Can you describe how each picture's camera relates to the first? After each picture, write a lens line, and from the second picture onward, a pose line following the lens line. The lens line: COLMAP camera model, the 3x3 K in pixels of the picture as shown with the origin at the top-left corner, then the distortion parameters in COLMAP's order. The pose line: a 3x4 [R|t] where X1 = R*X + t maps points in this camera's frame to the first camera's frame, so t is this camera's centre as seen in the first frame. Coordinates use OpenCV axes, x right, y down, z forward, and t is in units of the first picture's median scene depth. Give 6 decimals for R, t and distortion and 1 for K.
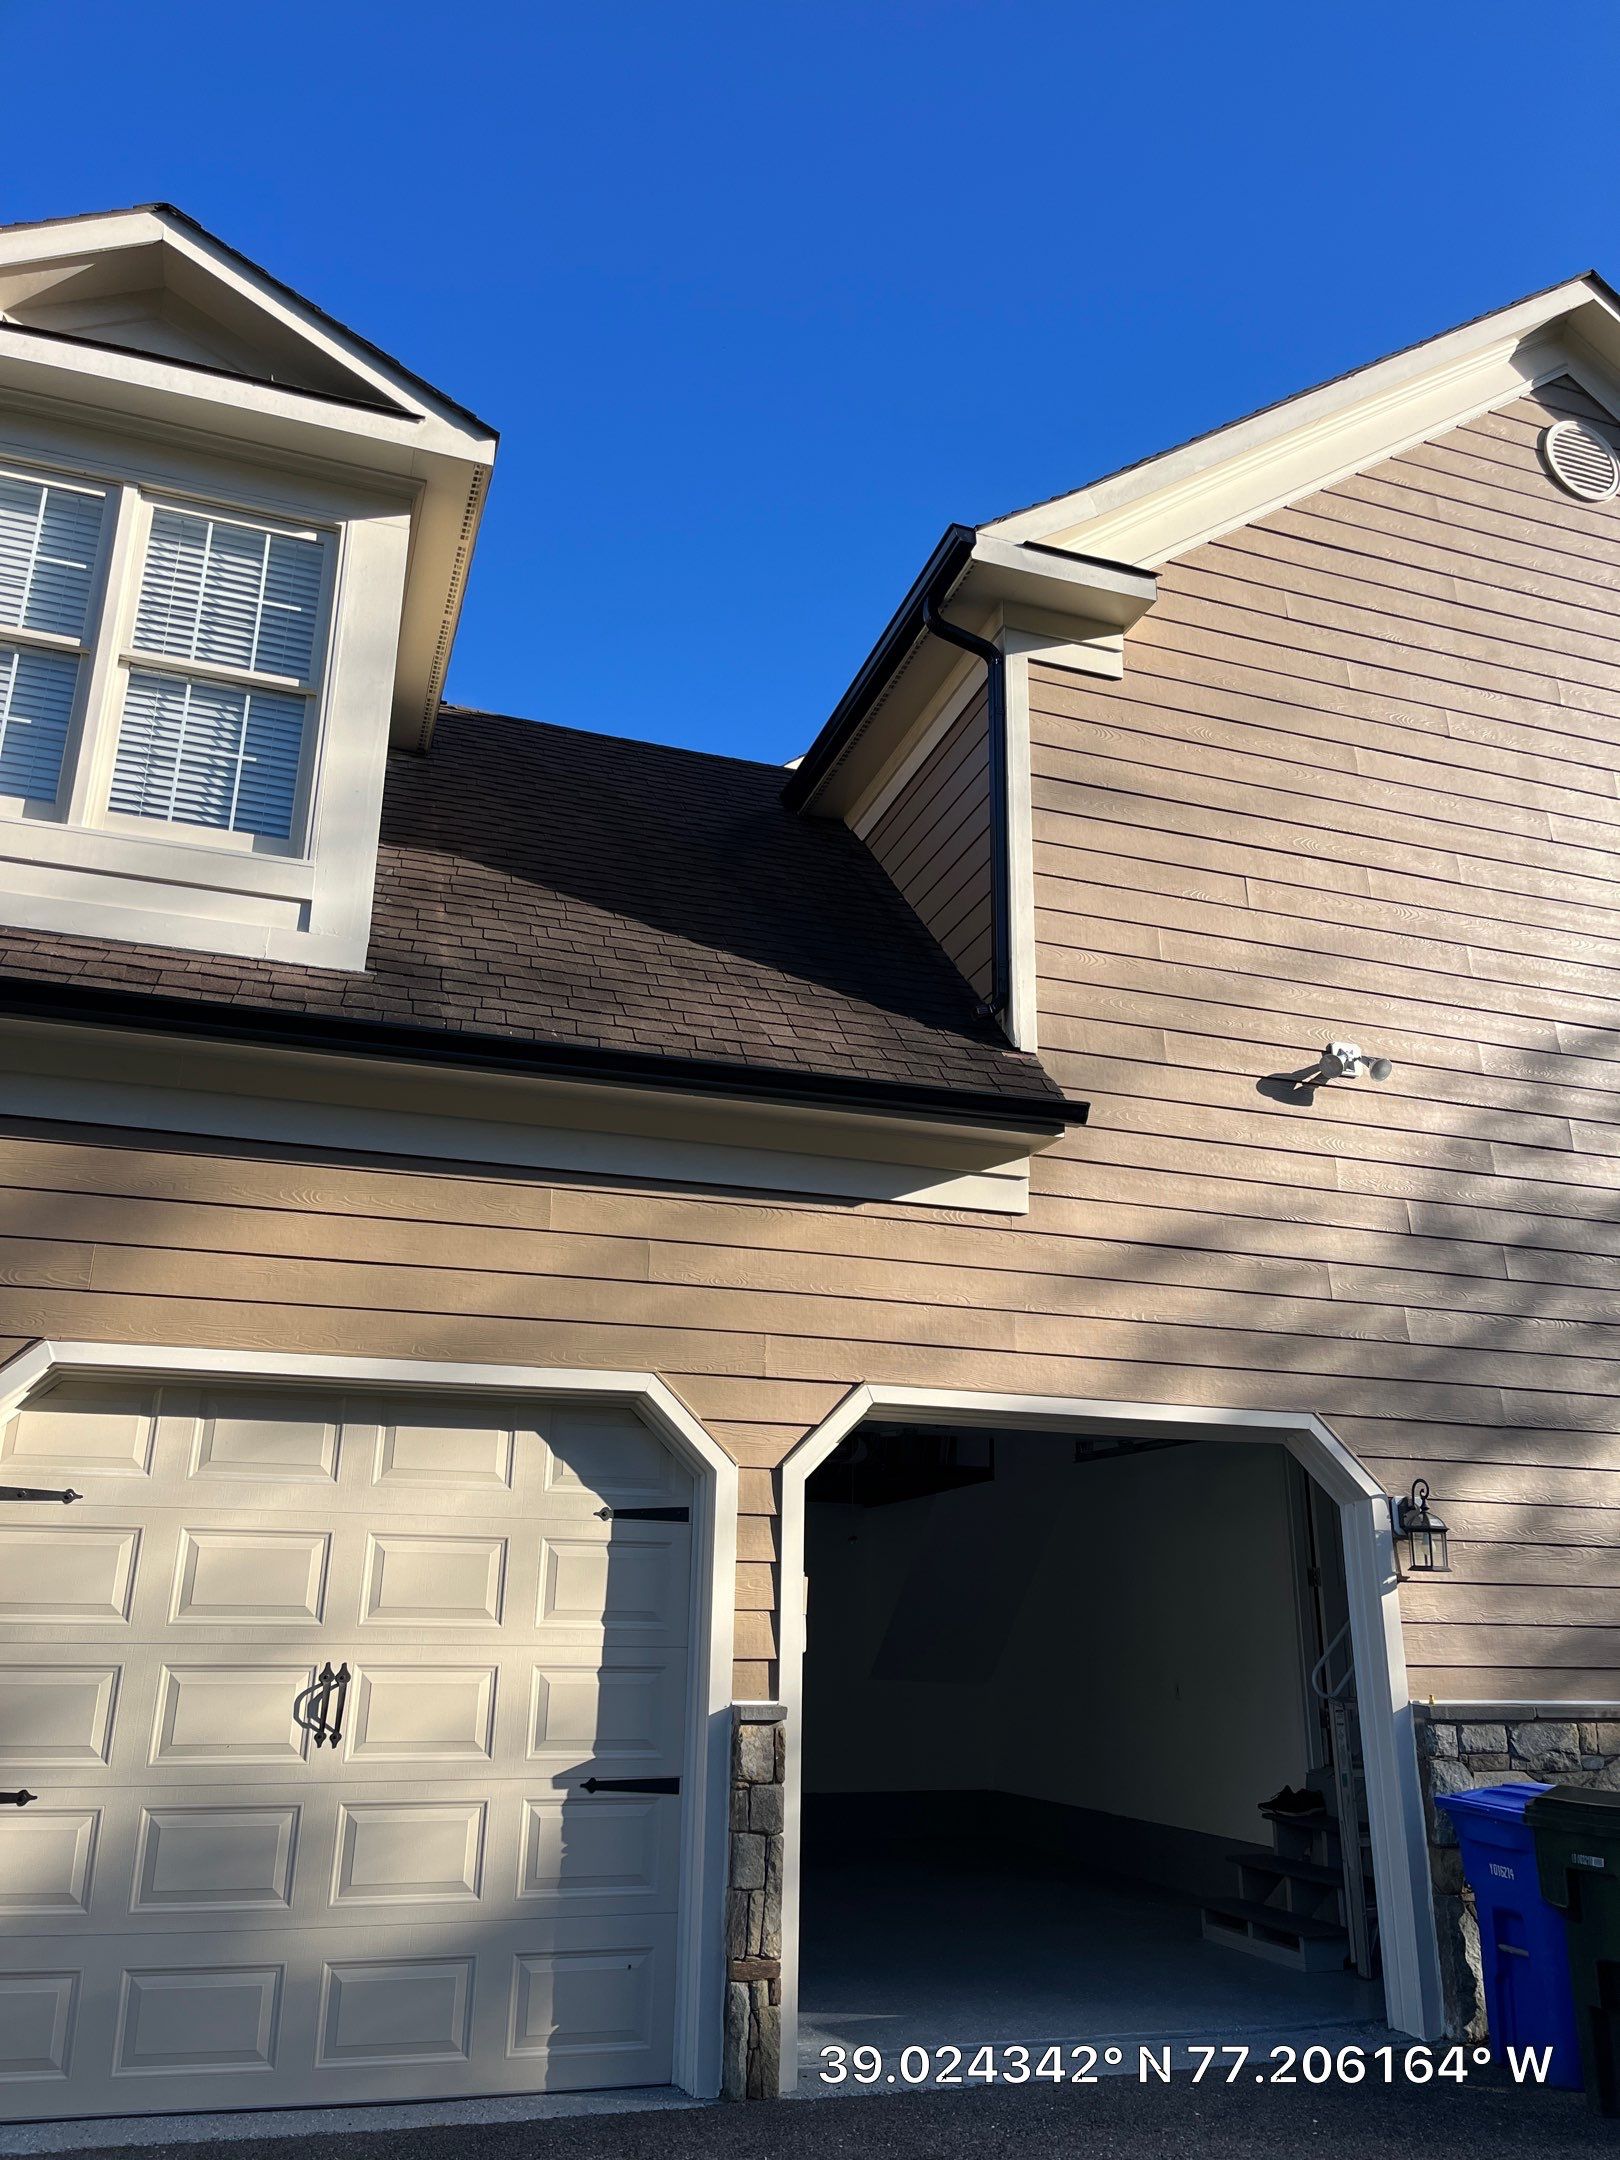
lens RADIAL K [[1606.2, 0, 810.0], [0, 1606.2, 1080.0], [0, 0, 1]] dist [0.080779, -0.103514]
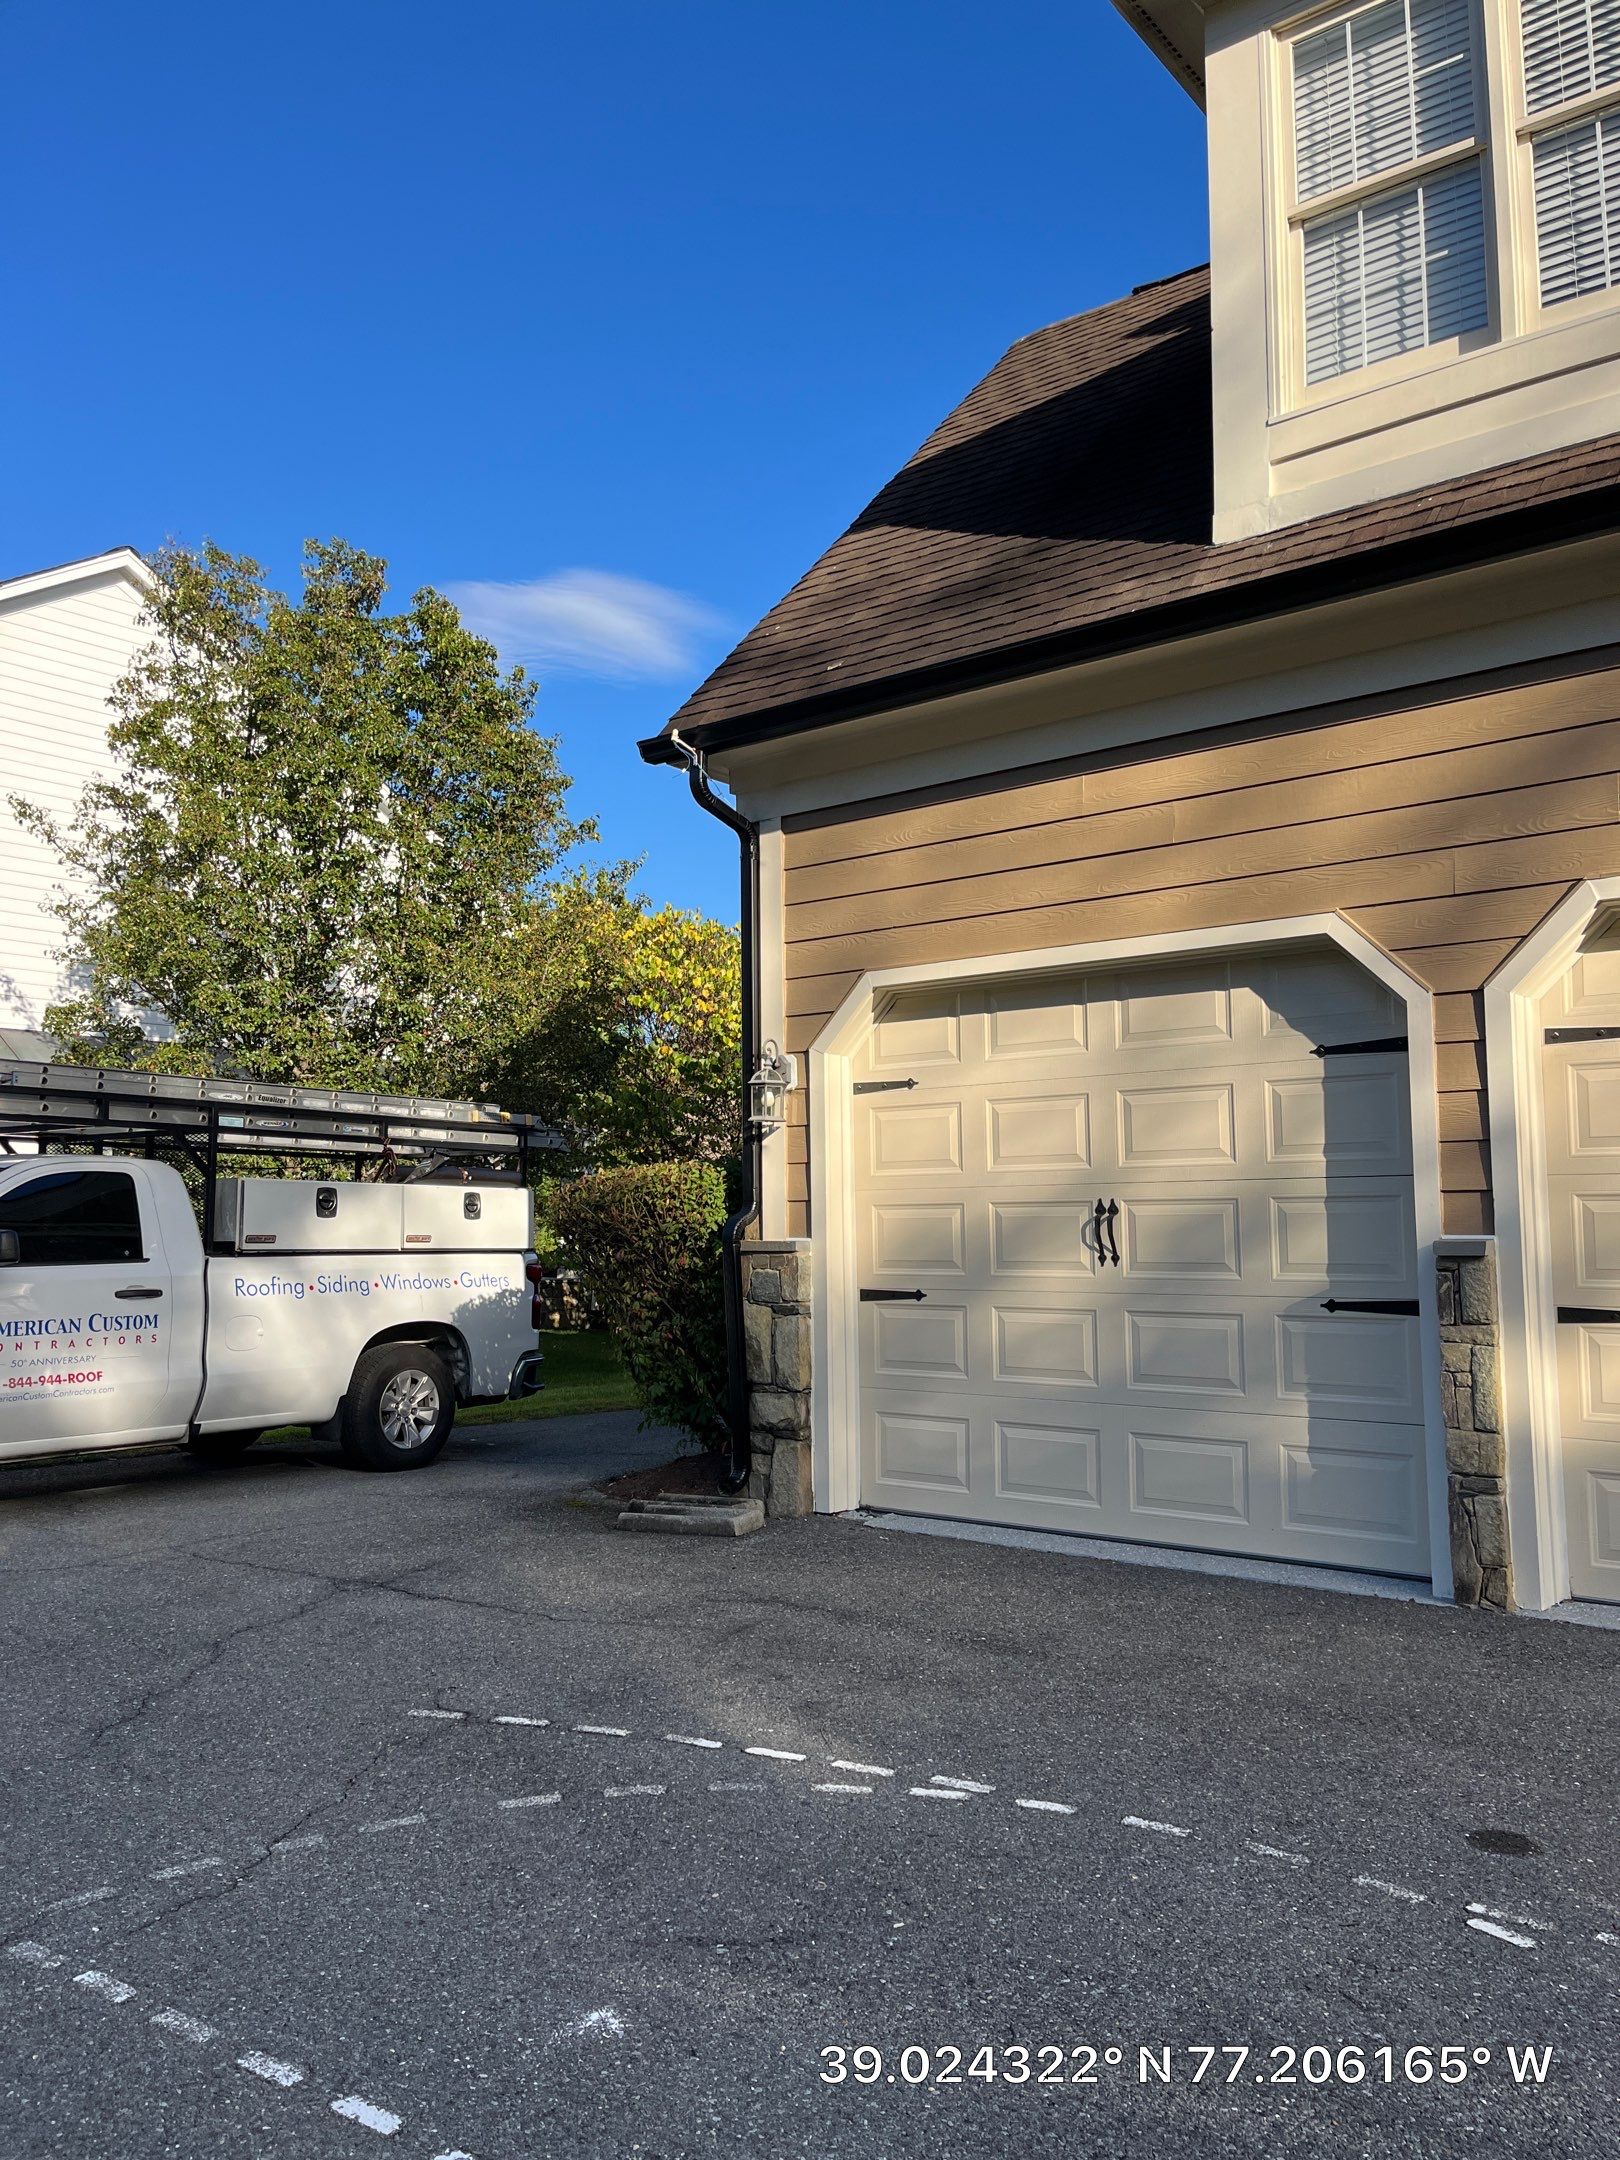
lens RADIAL K [[1776.6, 0, 811.8], [0, 1776.6, 963.9], [0, 0, 1]] dist [0.094199, -0.271923]
pose [[0.514009, -0.131439, -0.847655, 0.629264], [0.309401, 0.950078, 0.040297, 0.070121], [0.800041, -0.282978, 0.529015, 0.173423]]
